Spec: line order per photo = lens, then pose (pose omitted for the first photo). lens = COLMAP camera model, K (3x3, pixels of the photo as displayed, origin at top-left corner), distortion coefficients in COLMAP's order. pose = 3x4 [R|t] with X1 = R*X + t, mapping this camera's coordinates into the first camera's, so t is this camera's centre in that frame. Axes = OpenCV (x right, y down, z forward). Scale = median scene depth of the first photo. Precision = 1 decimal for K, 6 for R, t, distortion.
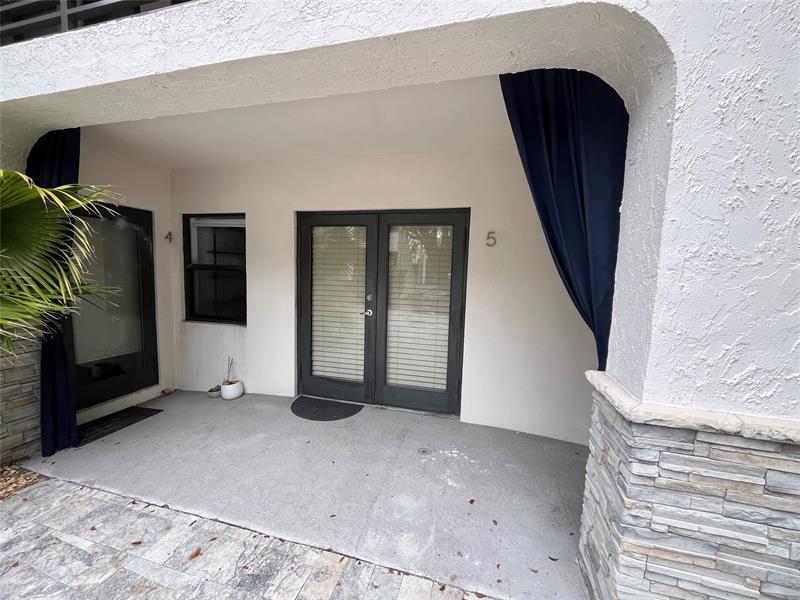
lens RADIAL K [[326.6, 0, 402.5], [0, 326.6, 299.8], [0, 0, 1]] dist [-0.005122, 0.000085]
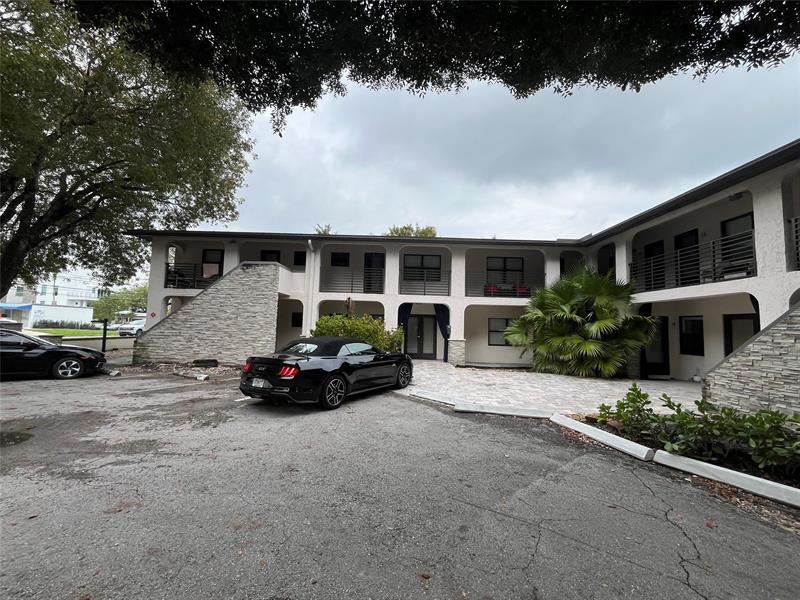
lens RADIAL K [[326.6, 0, 402.2], [0, 326.6, 302.0], [0, 0, 1]] dist [-0.005122, 0.000085]
pose [[0.275648, -0.094634, -0.956589, 1.409373], [-0.114975, 0.984752, -0.130551, 0.268882], [0.954358, 0.145969, 0.260565, -2.097109]]
